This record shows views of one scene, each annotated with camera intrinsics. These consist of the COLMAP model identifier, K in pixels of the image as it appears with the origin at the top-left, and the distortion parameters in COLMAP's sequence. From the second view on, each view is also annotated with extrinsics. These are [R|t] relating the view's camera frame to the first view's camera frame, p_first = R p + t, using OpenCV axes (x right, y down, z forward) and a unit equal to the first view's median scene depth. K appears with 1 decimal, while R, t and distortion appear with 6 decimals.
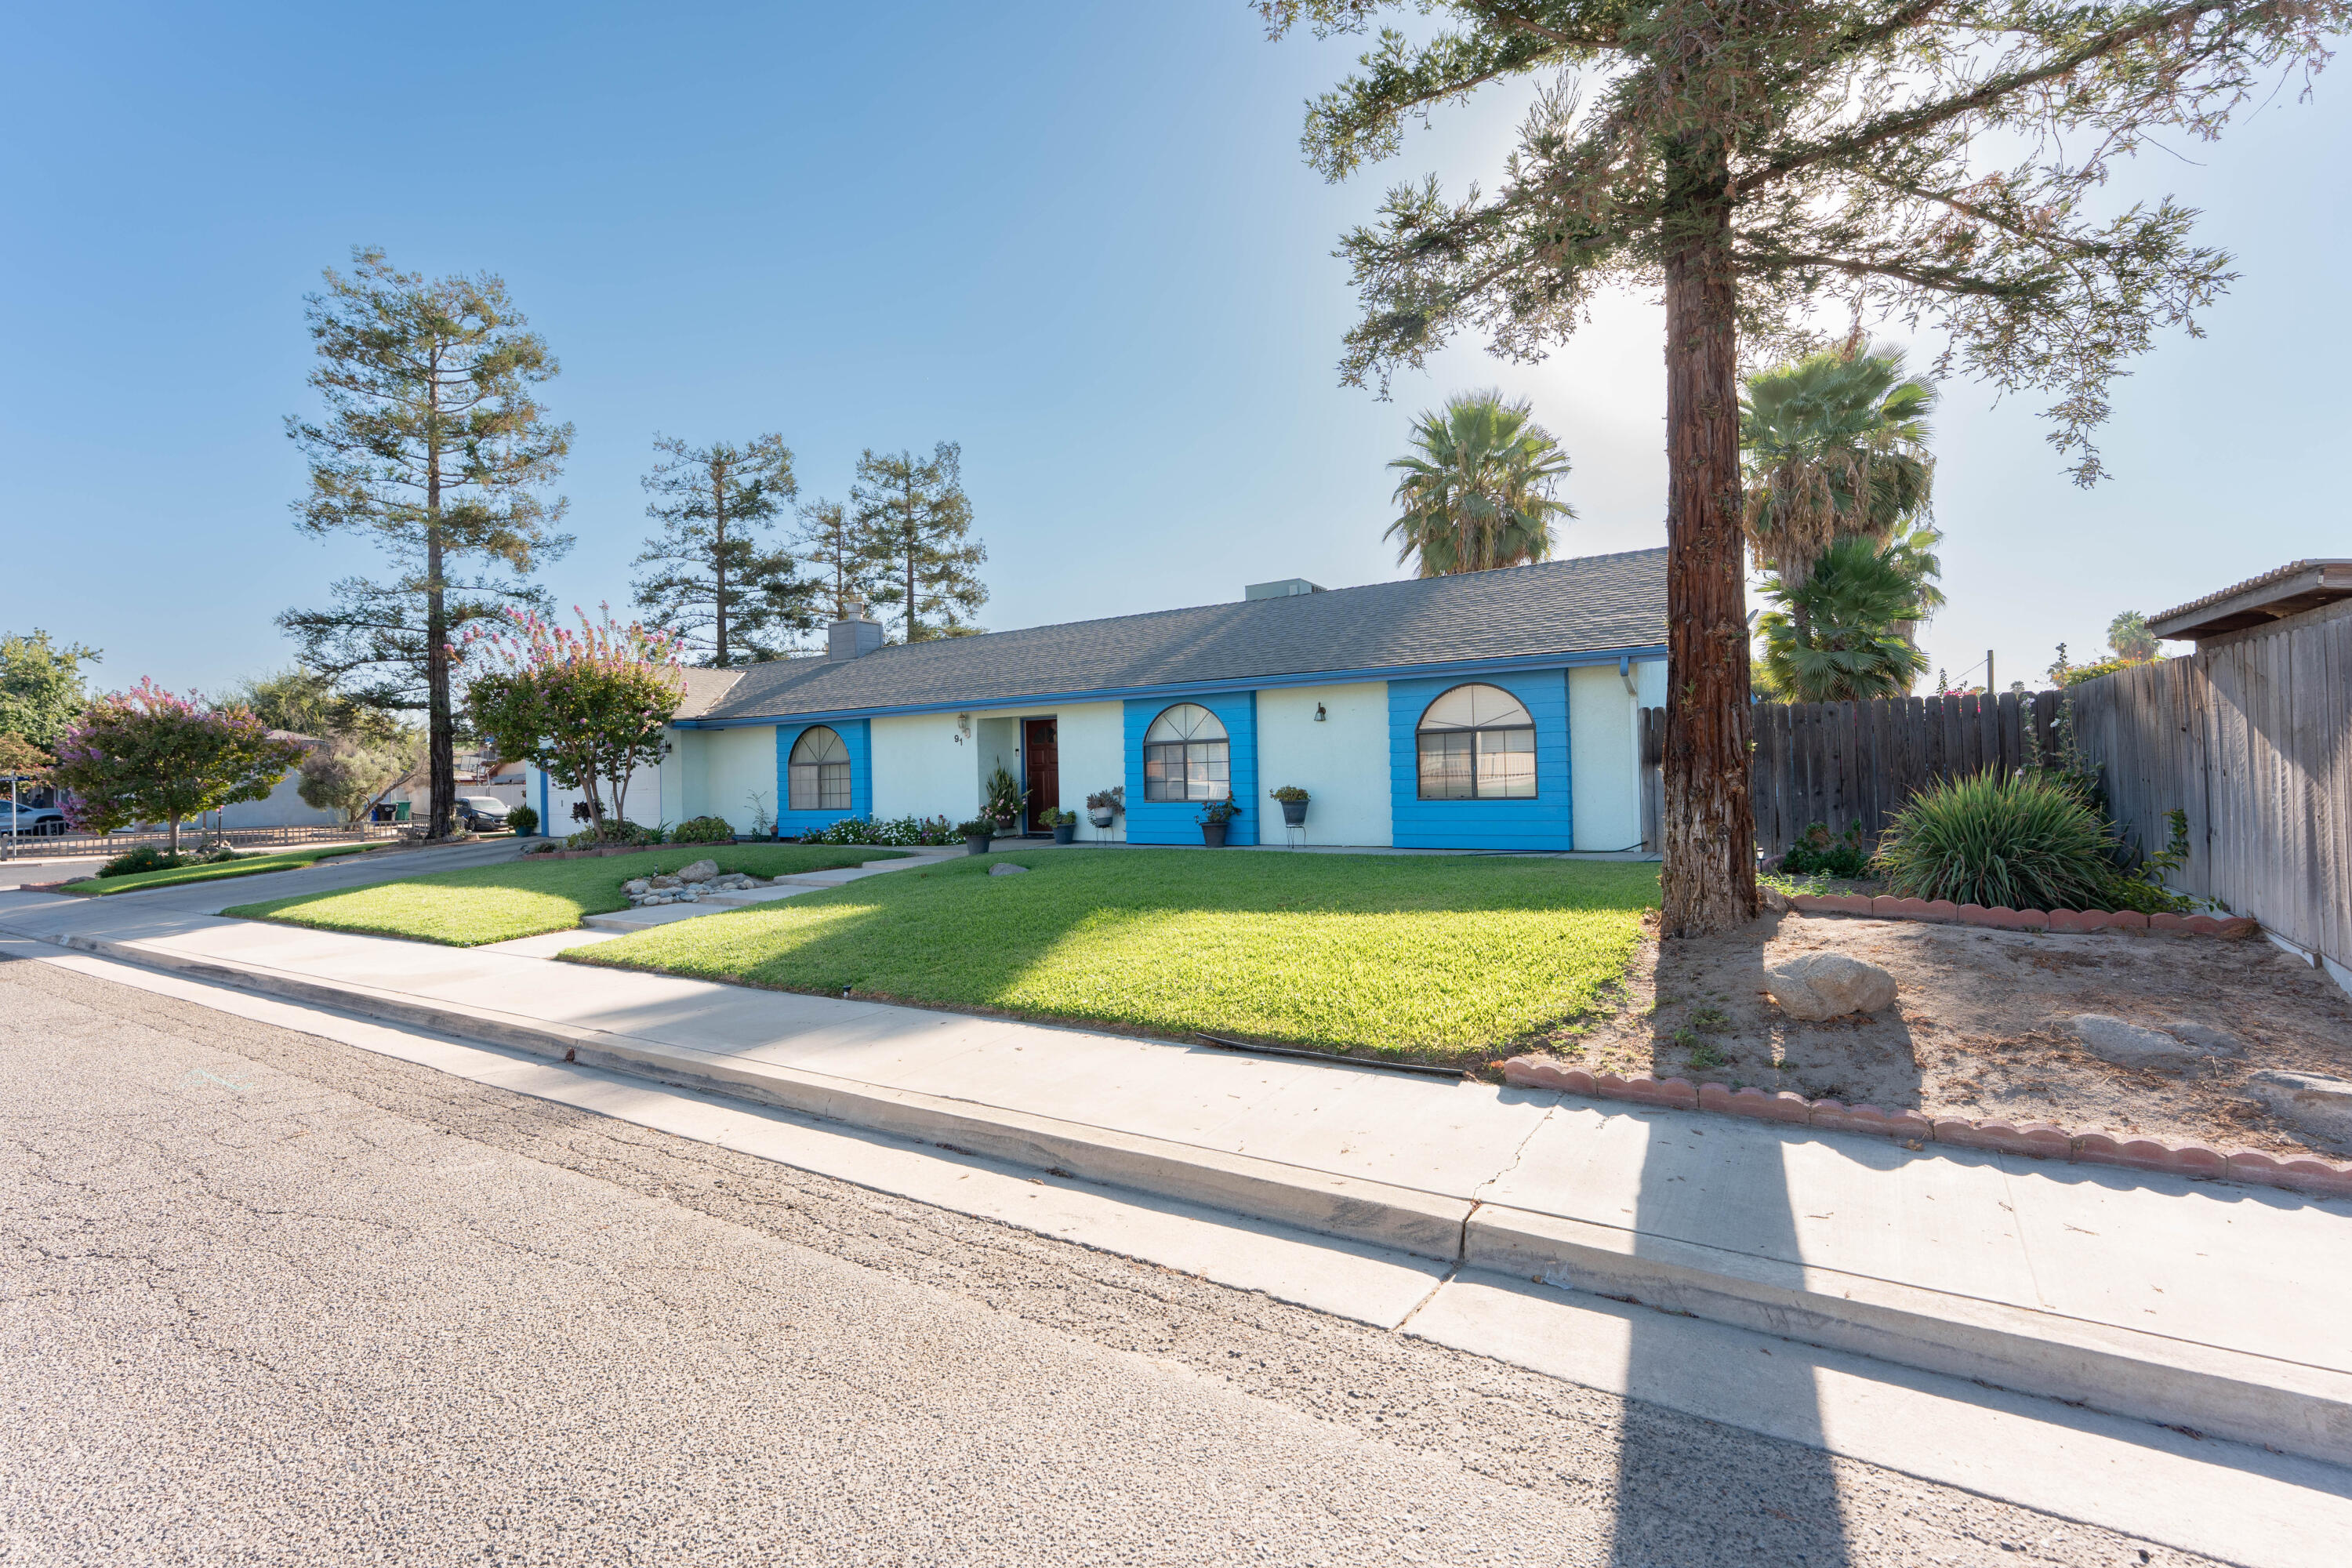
lens RADIAL K [[1015.3, 0, 1176.0], [0, 1015.3, 784.0], [0, 0, 1]] dist [-0.002968, -0.000364]
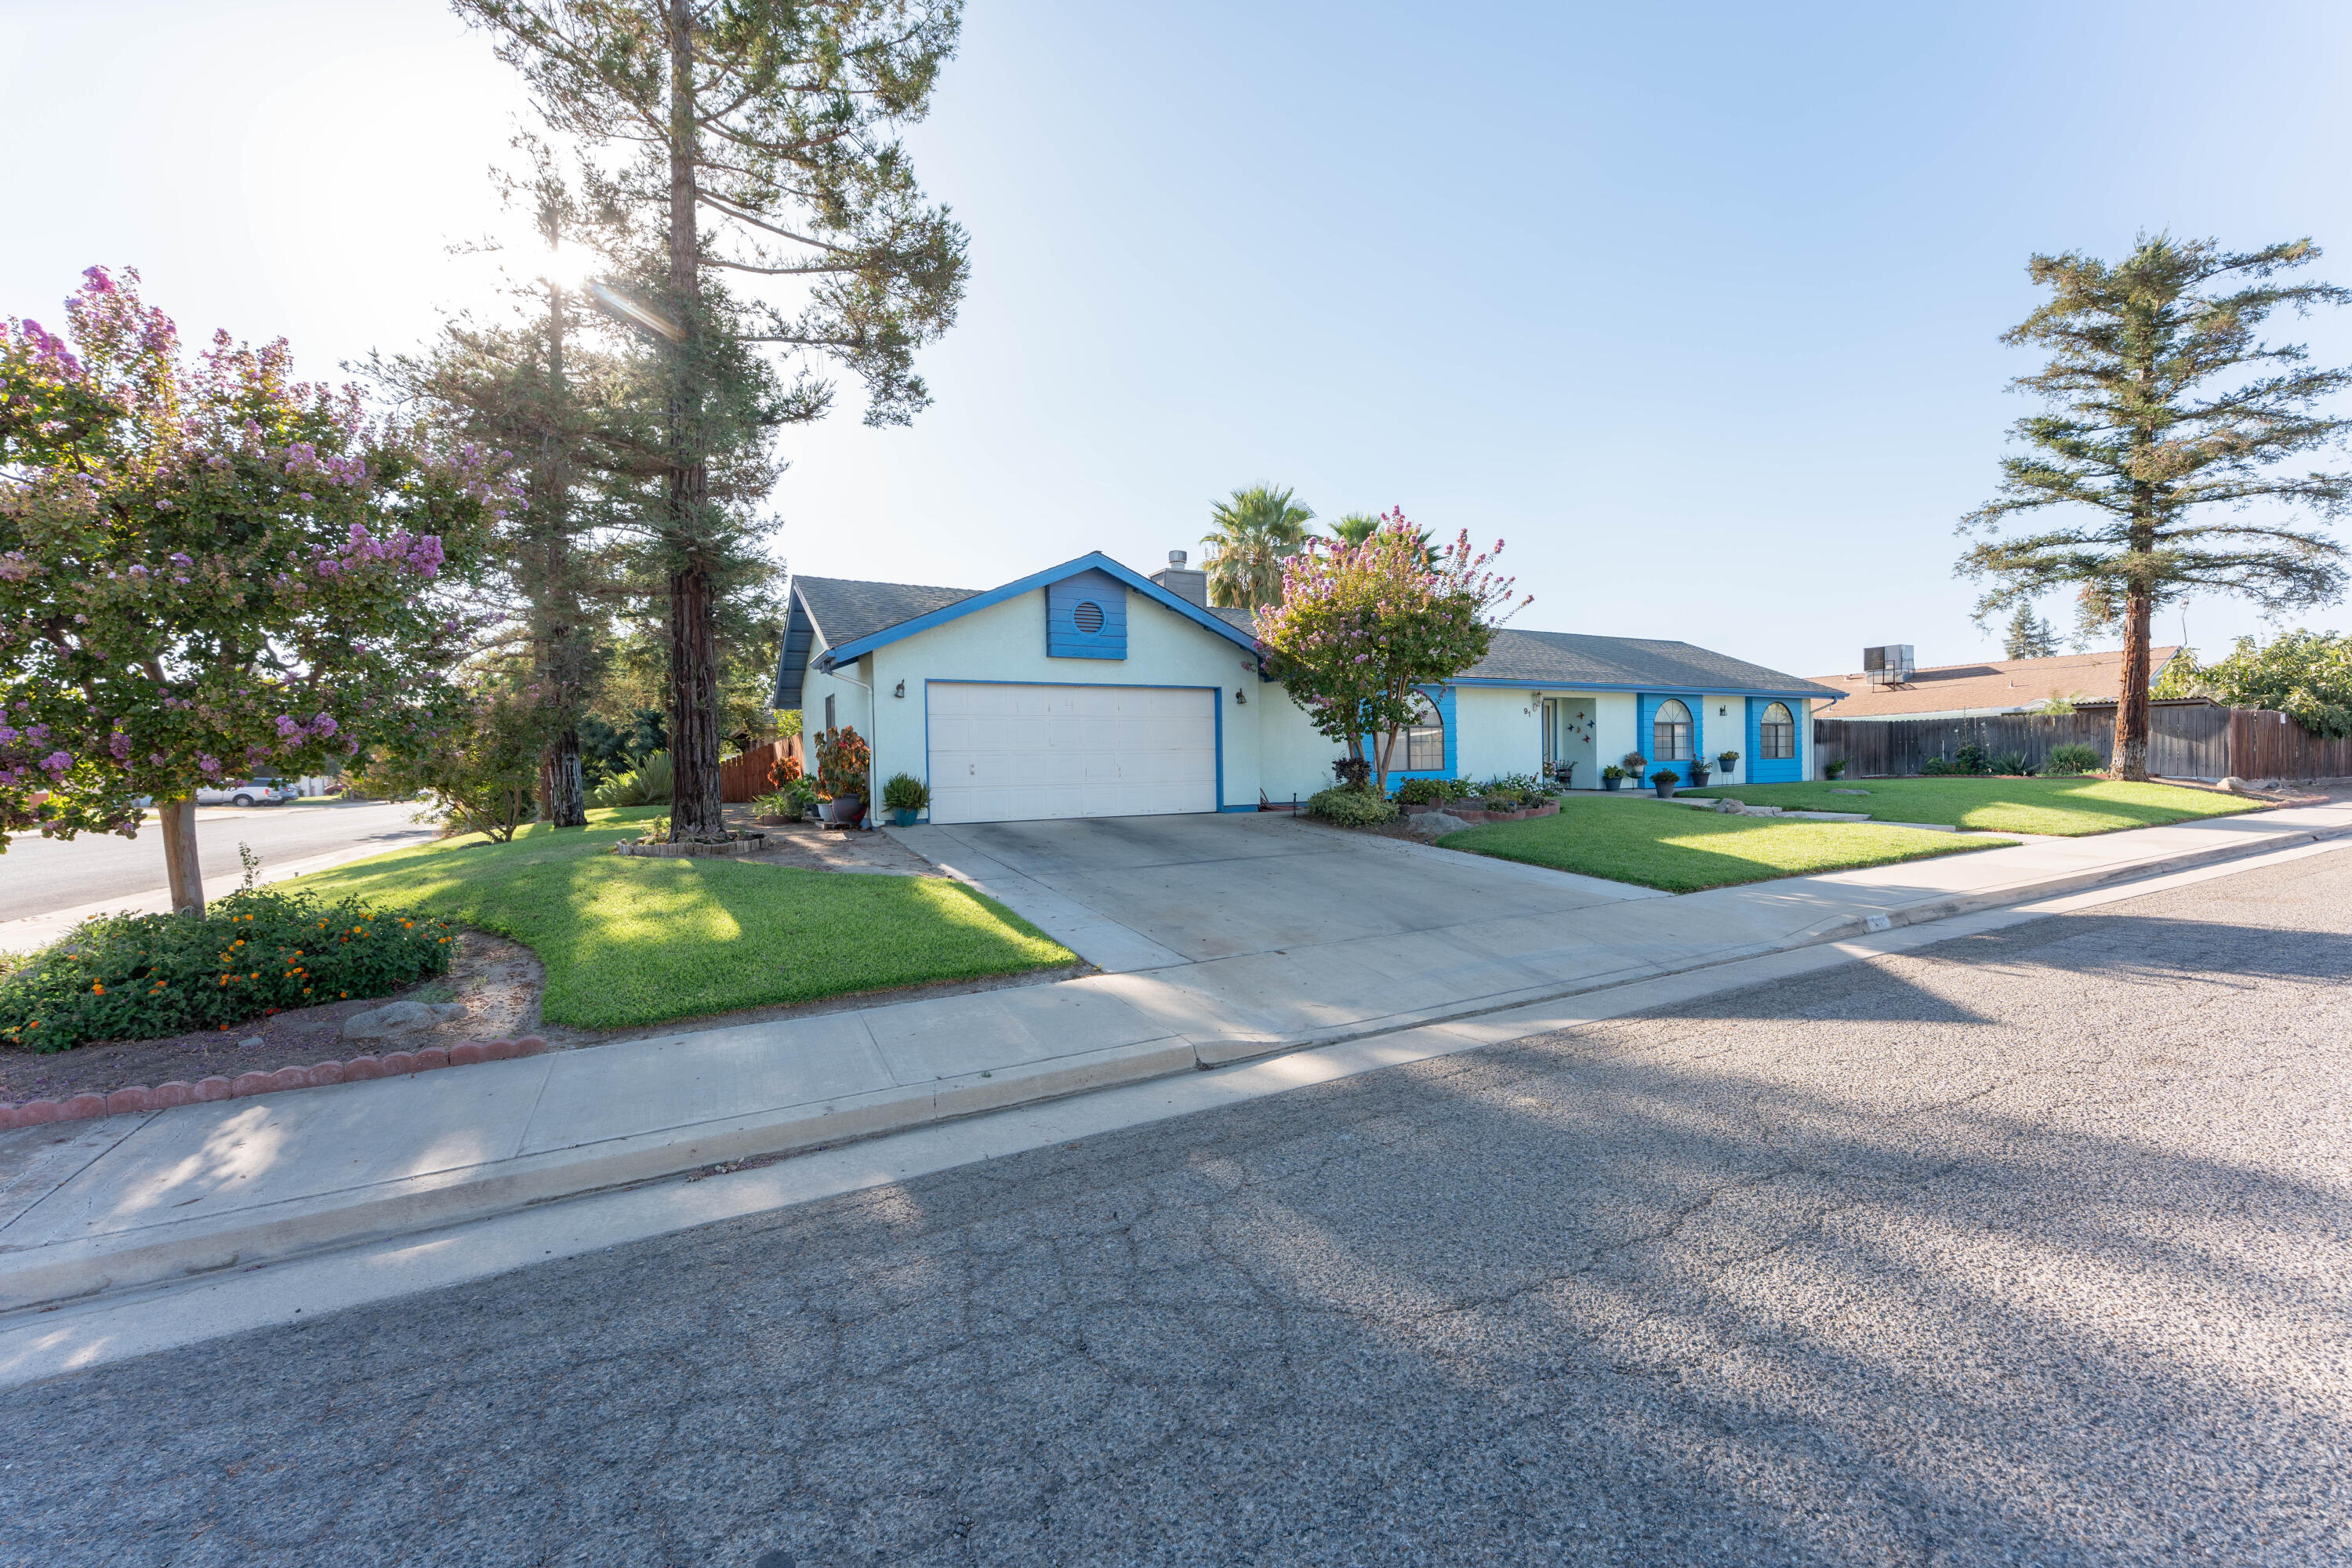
lens RADIAL K [[907.7, 0, 1176.0], [0, 907.7, 784.0], [0, 0, 1]] dist [0.000179, -0.000275]
pose [[0.495420, 0.001596, 0.868652, -1.537249], [0.014315, 0.999848, -0.010001, 0.053574], [-0.868536, 0.017390, 0.495321, 0.925580]]
